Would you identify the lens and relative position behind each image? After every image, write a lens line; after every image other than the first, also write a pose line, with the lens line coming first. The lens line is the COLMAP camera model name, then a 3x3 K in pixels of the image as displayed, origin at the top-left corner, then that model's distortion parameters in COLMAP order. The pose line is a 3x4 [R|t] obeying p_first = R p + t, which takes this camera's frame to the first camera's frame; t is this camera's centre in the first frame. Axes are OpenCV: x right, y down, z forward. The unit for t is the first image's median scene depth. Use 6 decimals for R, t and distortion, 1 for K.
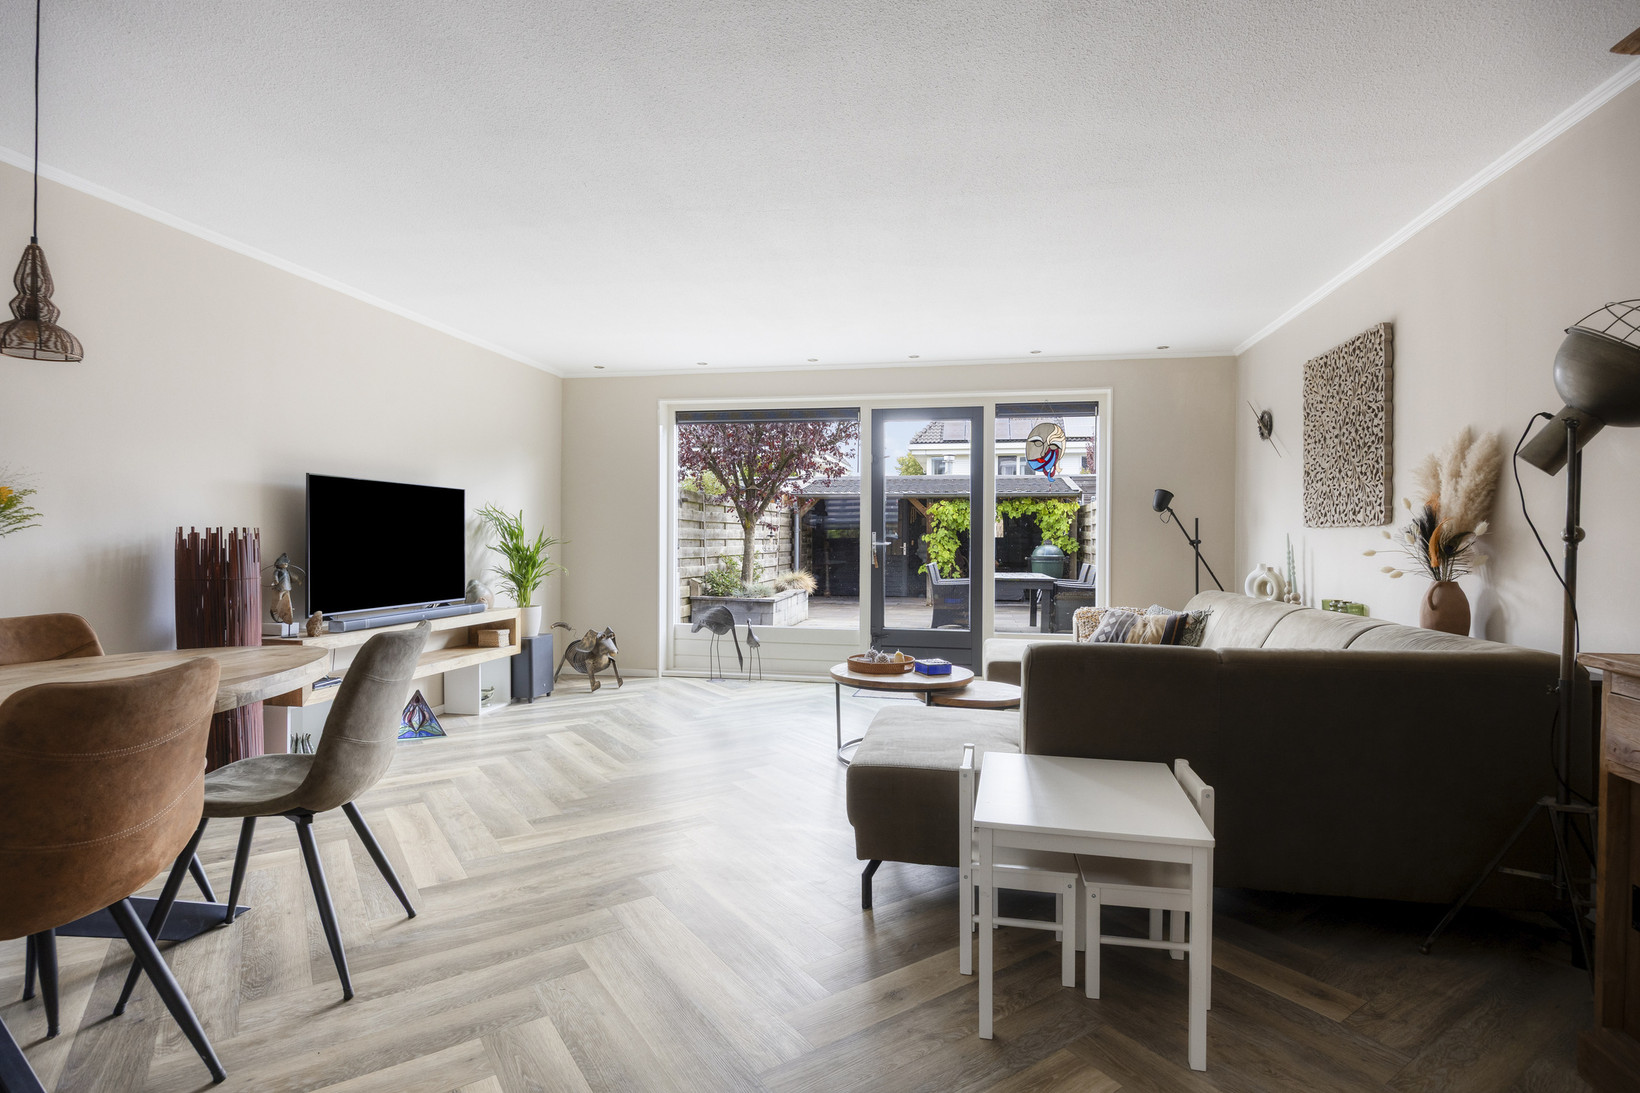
lens RADIAL K [[819.3, 0, 824.7], [0, 819.3, 582.6], [0, 0, 1]] dist [-0.010402, -0.000063]
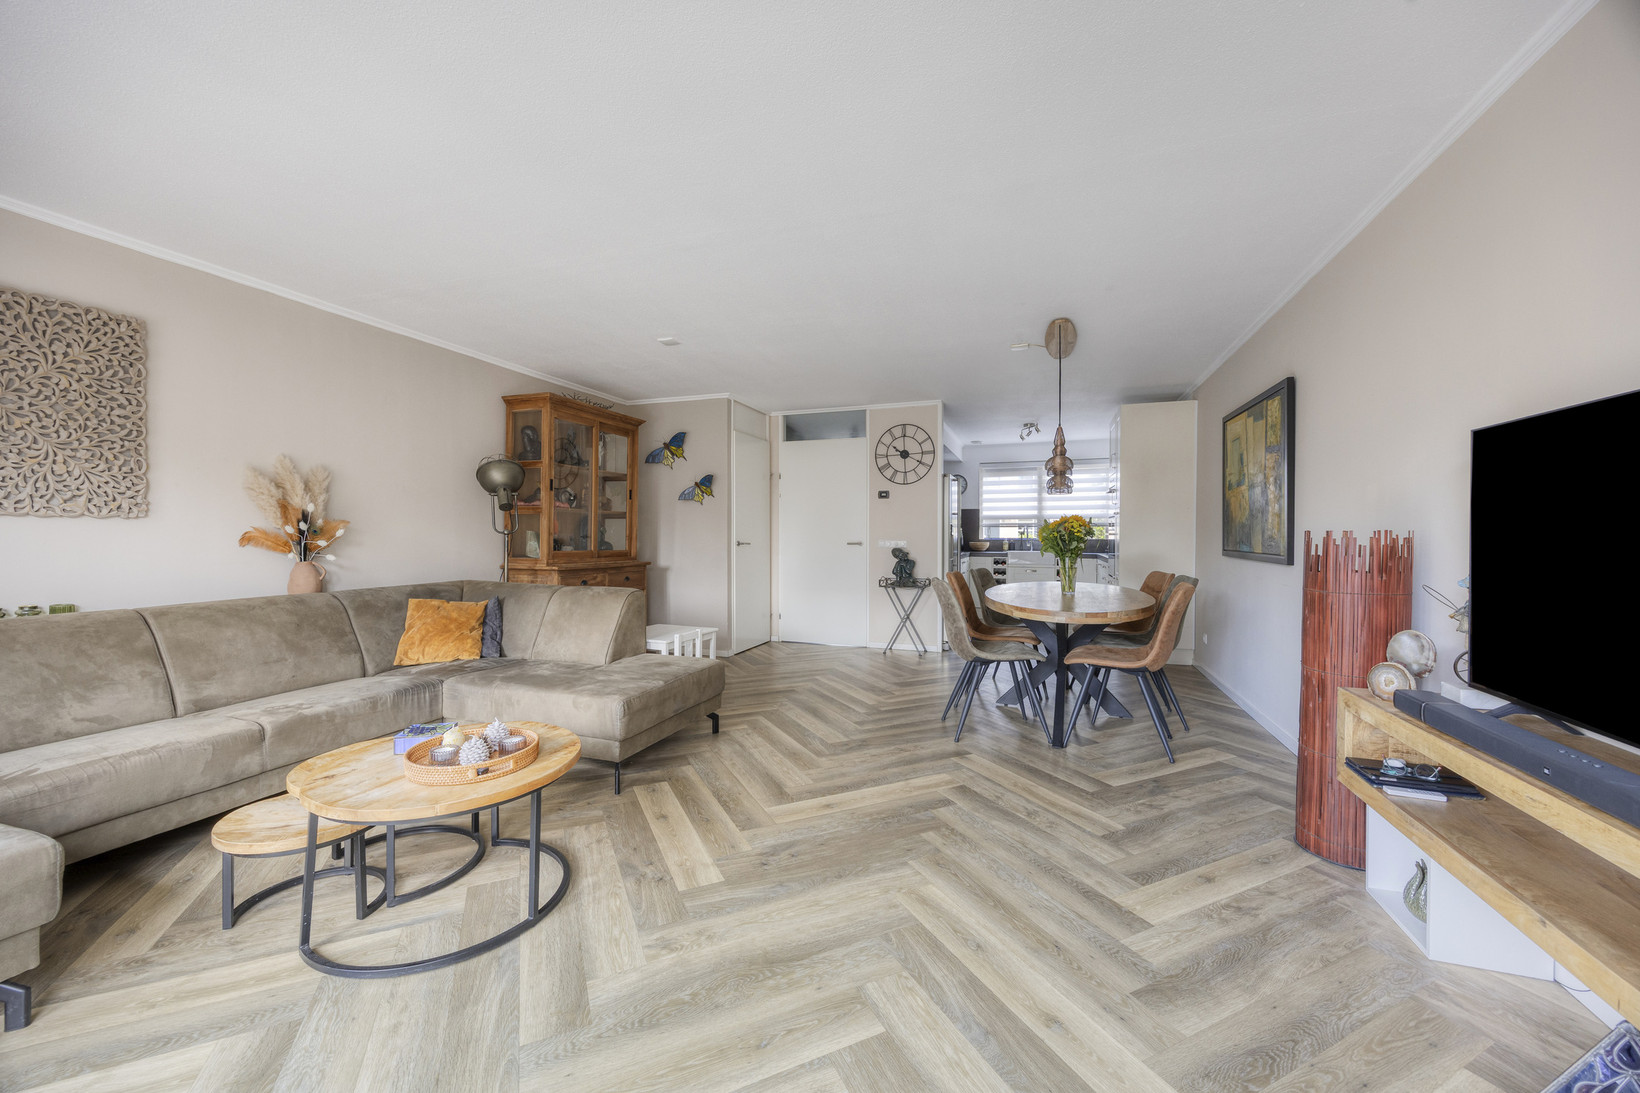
lens RADIAL K [[629.3, 0, 820.0], [0, 629.3, 546.5], [0, 0, 1]] dist [0.014130, 0.000105]
pose [[-0.988389, -0.006707, 0.151796, -0.202369], [0.003661, 0.997684, 0.067916, -0.063149], [-0.151900, 0.067683, -0.986076, 1.214888]]
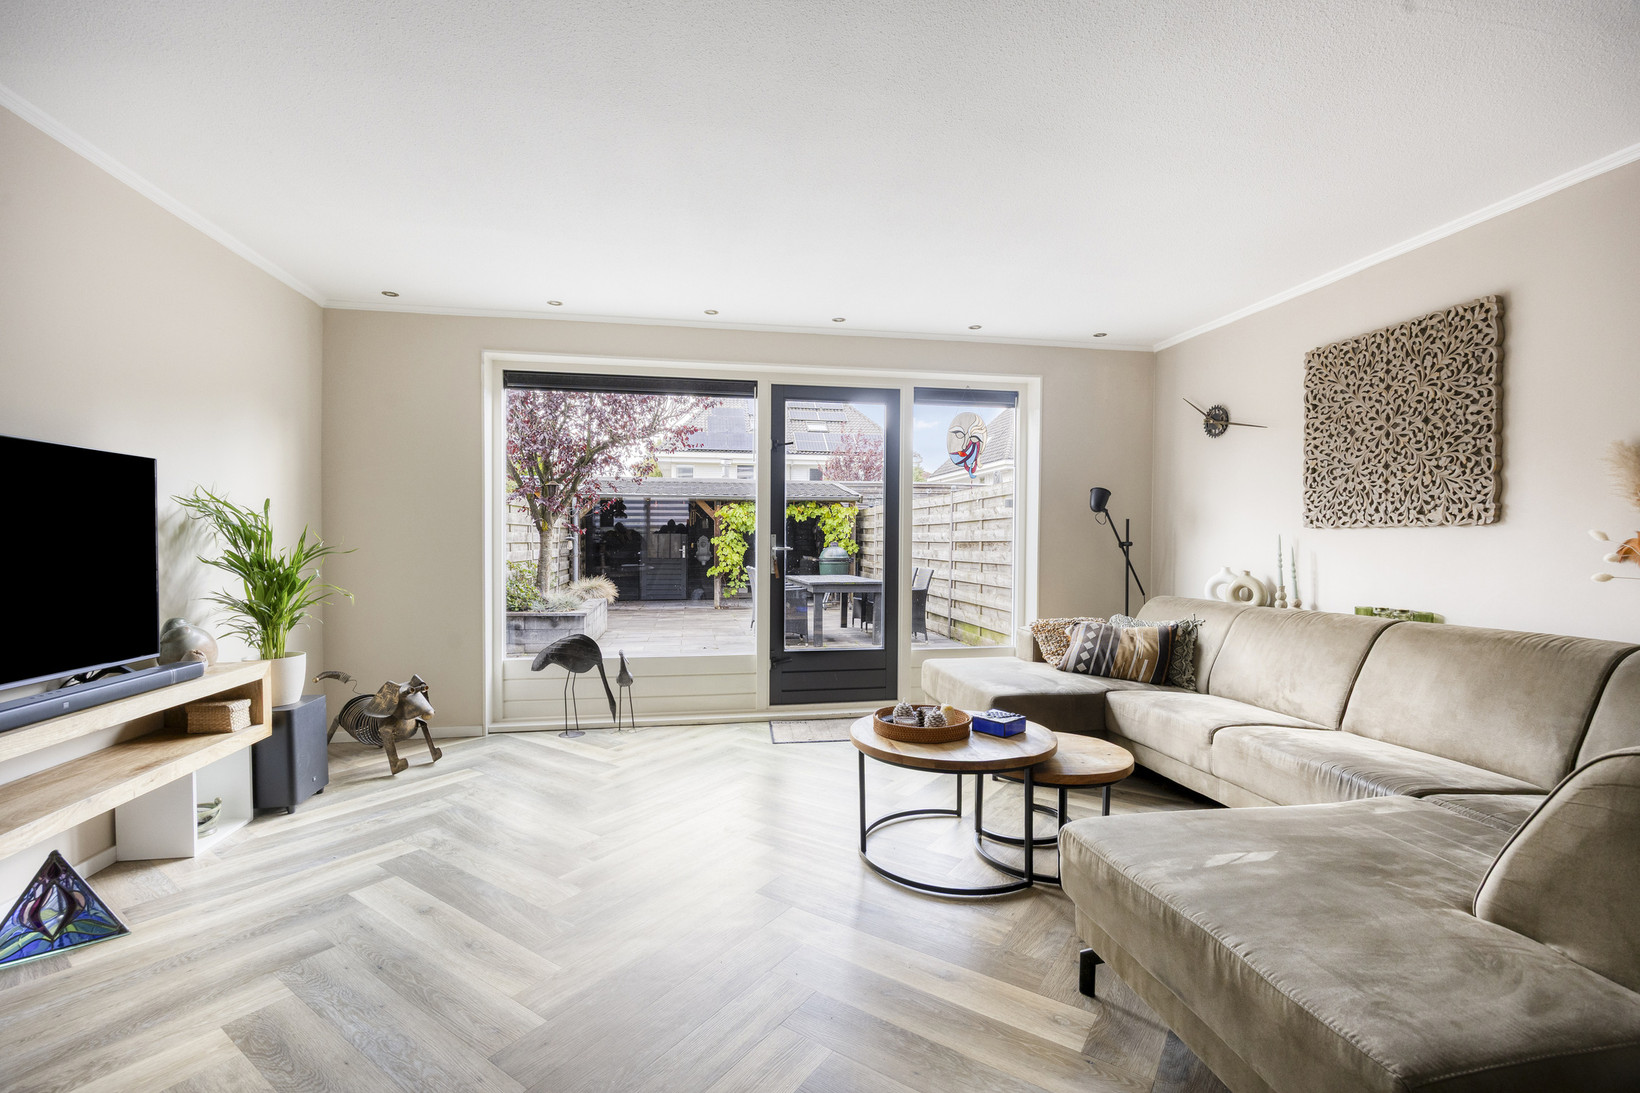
lens RADIAL K [[720.0, 0, 823.5], [0, 720.0, 572.2], [0, 0, 1]] dist [-0.015320, -0.000216]
pose [[0.933660, -0.020143, 0.357594, -0.193765], [0.023757, 0.999701, -0.005716, -0.023704], [-0.357372, 0.013833, 0.933860, 0.395090]]
